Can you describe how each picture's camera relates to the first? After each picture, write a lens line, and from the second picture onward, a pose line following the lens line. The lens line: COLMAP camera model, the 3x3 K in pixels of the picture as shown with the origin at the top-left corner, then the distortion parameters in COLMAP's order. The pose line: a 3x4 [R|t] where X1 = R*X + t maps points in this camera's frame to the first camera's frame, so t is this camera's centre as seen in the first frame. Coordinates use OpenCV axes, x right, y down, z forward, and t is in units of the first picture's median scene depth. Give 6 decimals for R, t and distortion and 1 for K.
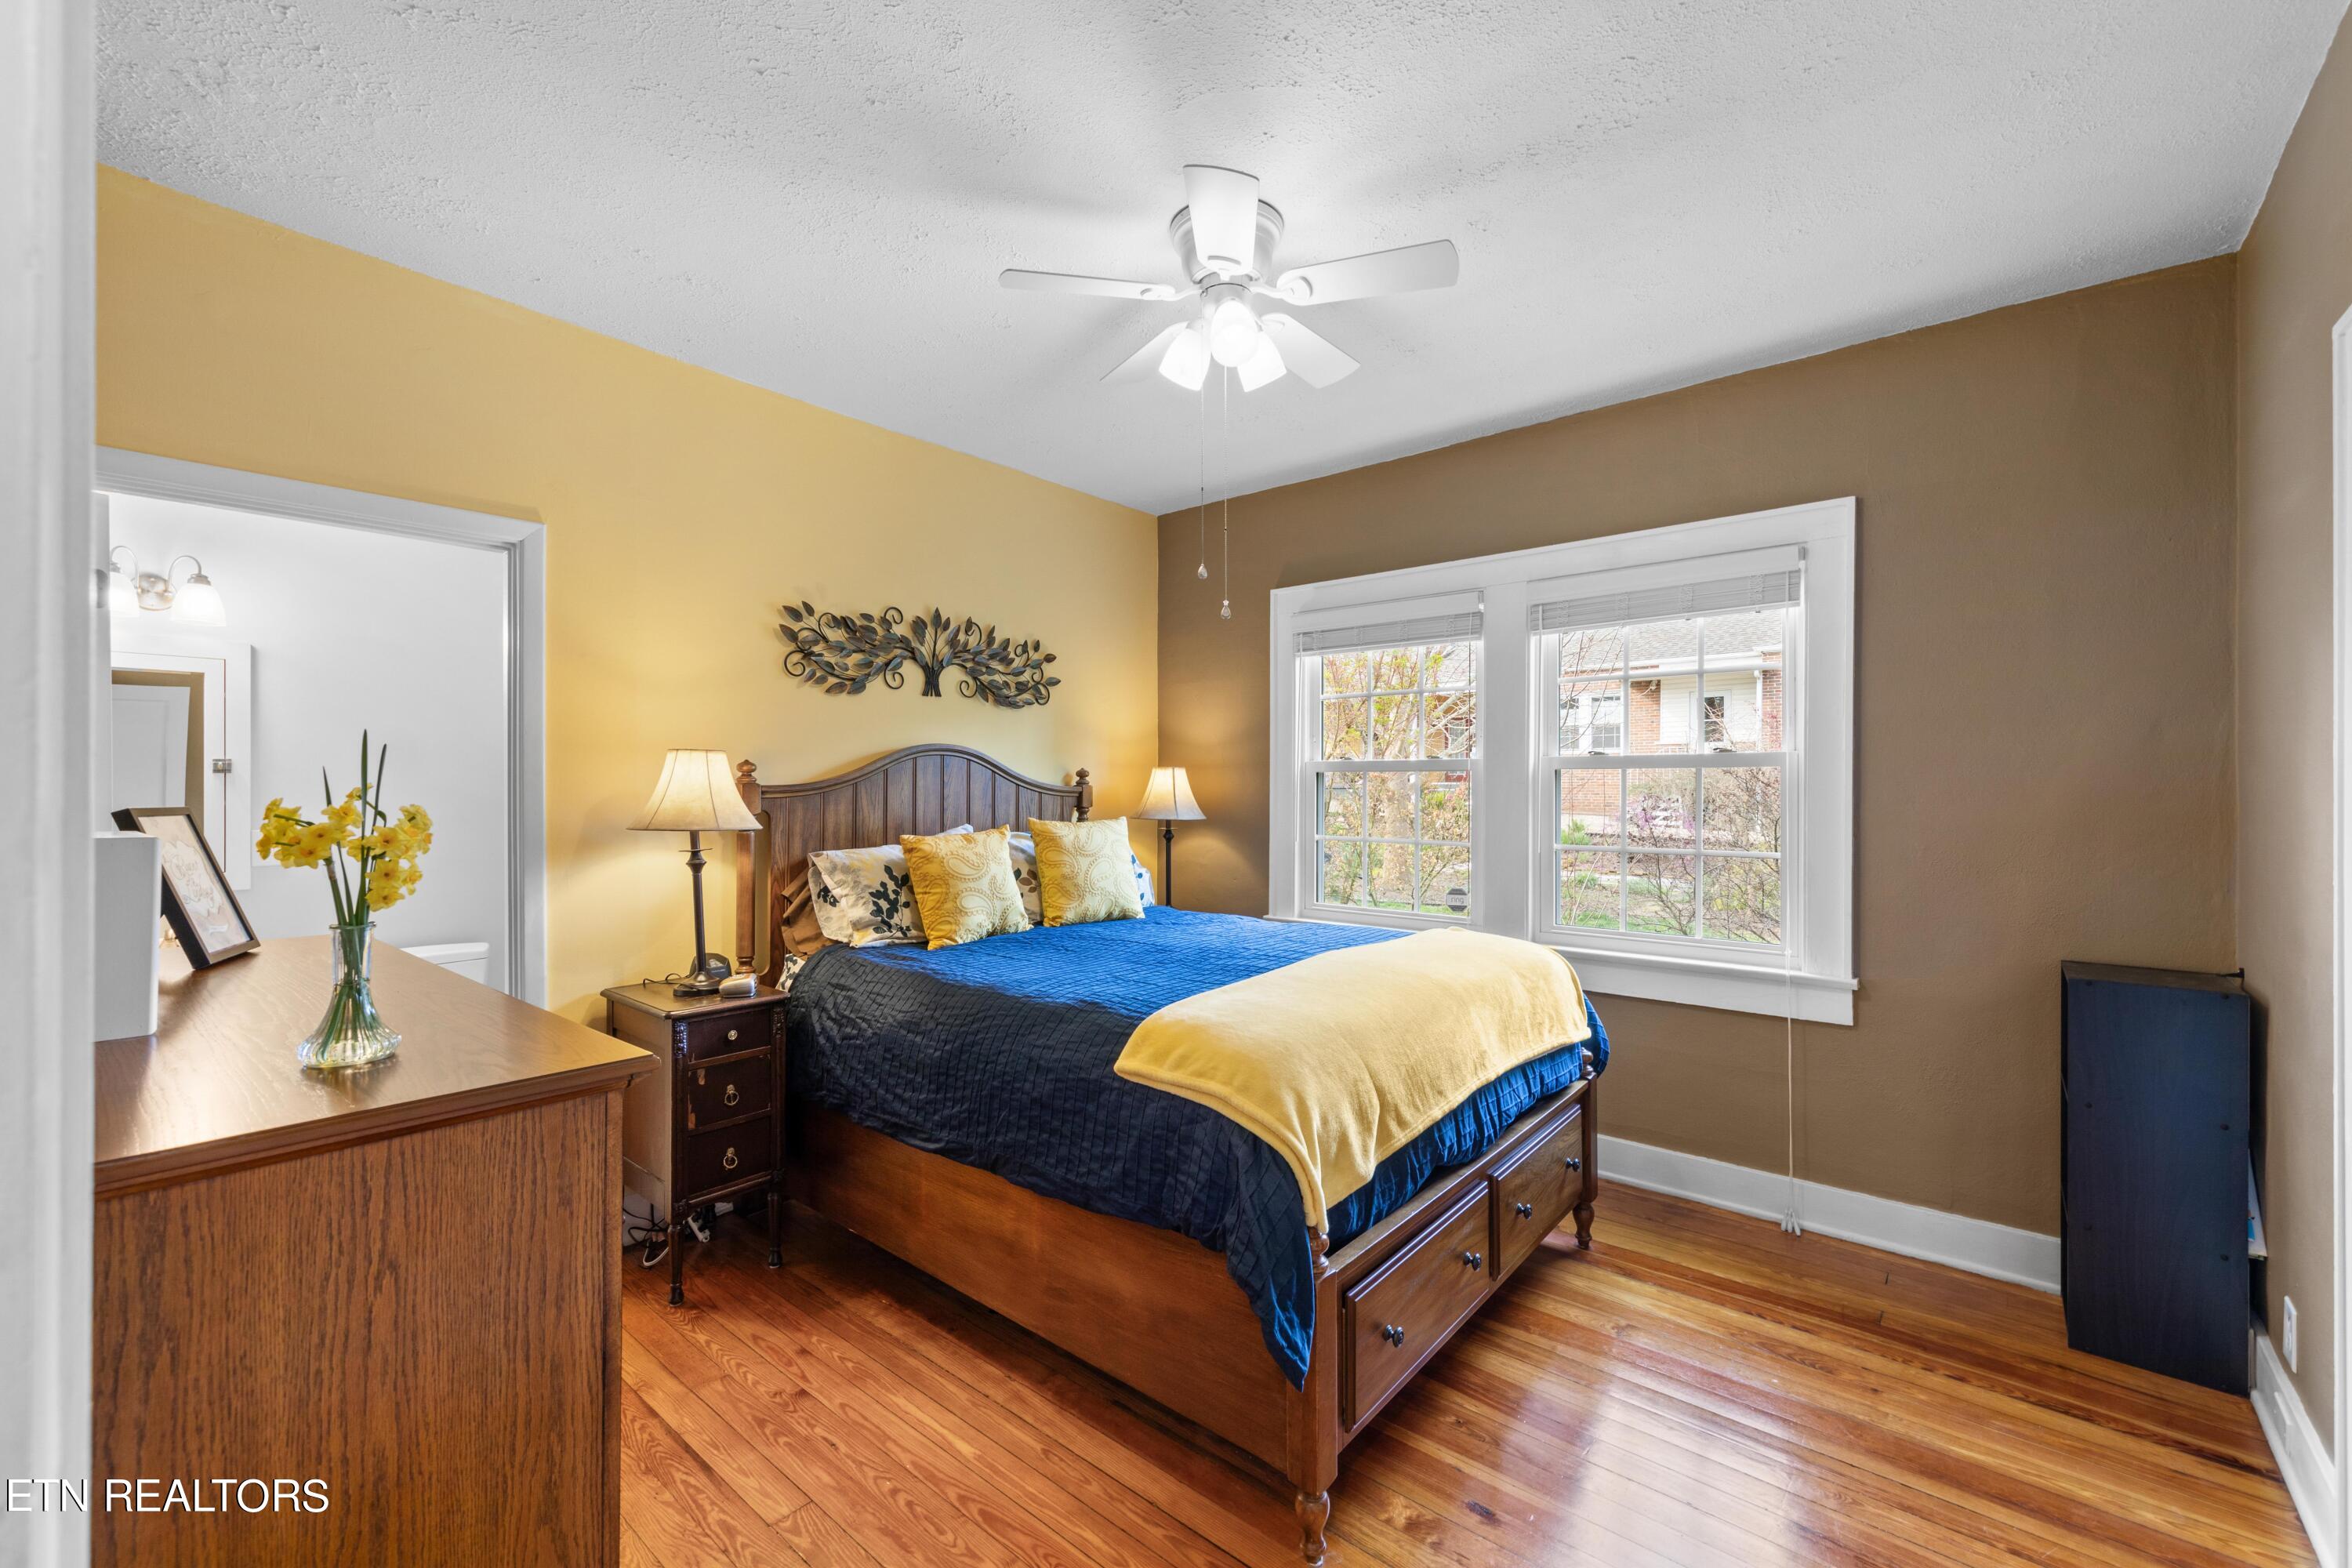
lens RADIAL K [[966.0, 0, 1170.6], [0, 966.0, 784.4], [0, 0, 1]] dist [0.001856, 0.000073]
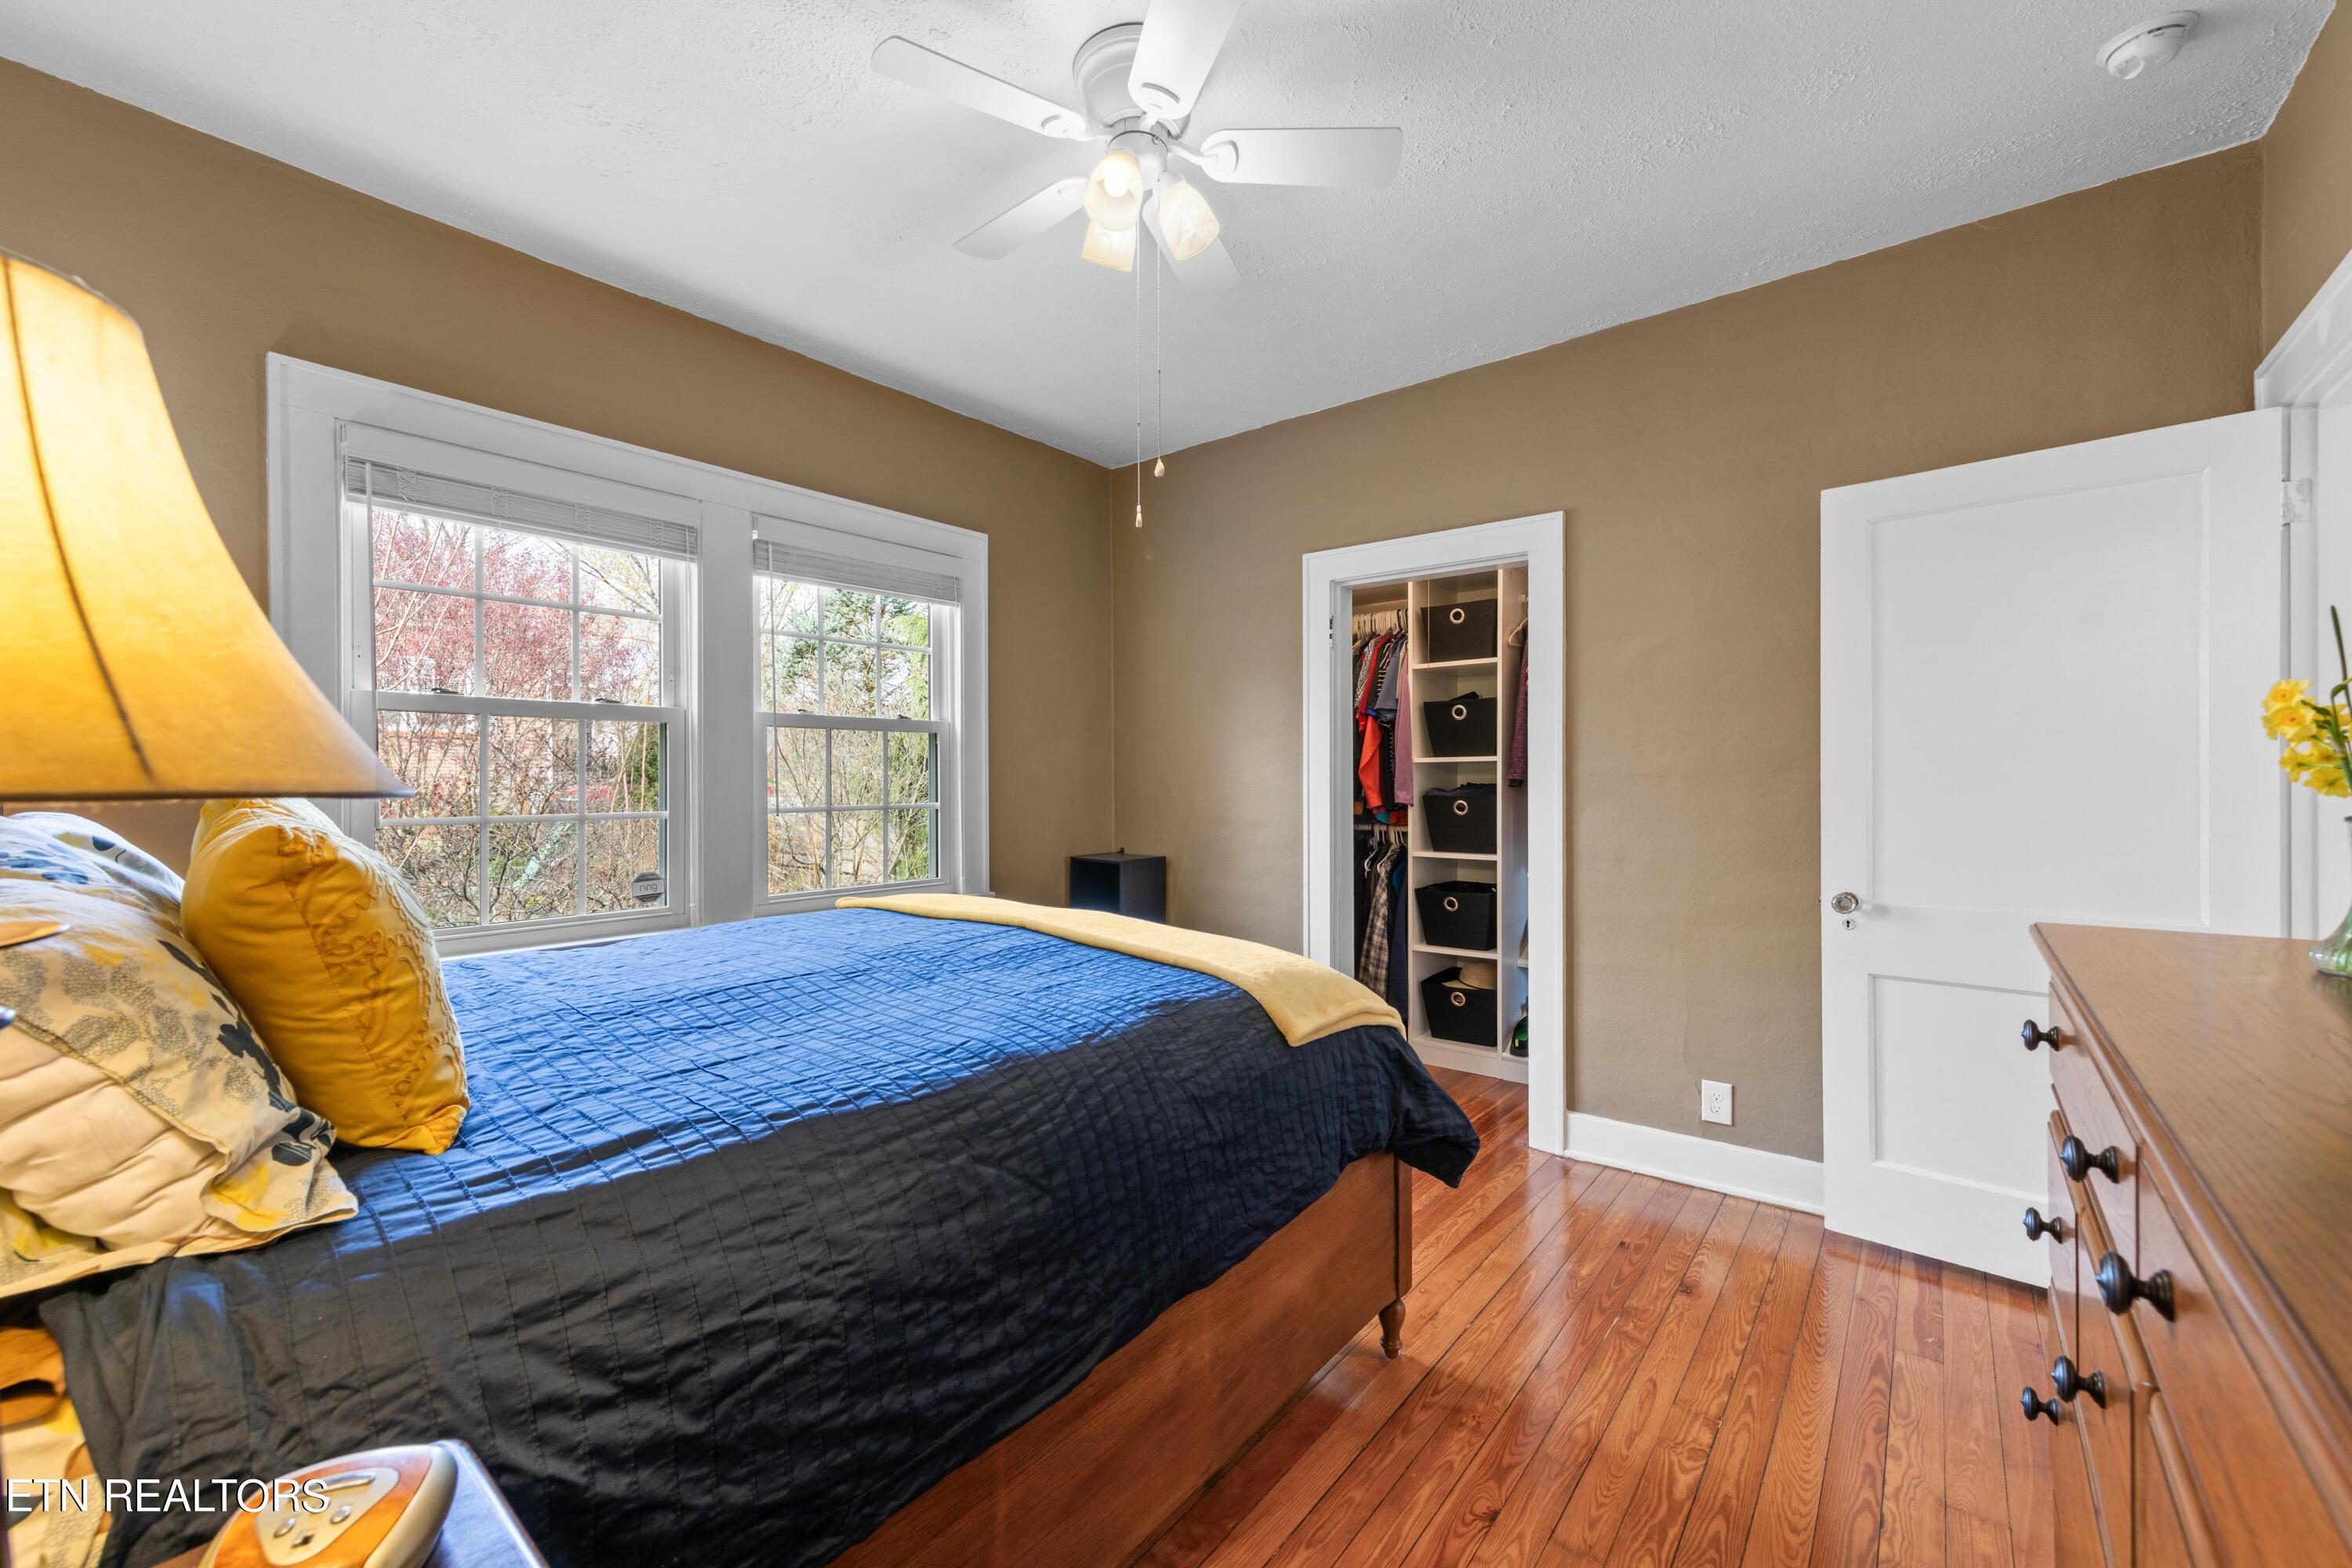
lens RADIAL K [[970.8, 0, 1164.7], [0, 970.8, 770.6], [0, 0, 1]] dist [-0.000568, -0.000091]
pose [[-0.037159, 0.006551, 0.999288, -0.581663], [-0.004034, 0.999969, -0.006706, 0.034985], [-0.999301, -0.004281, -0.037131, 0.721109]]
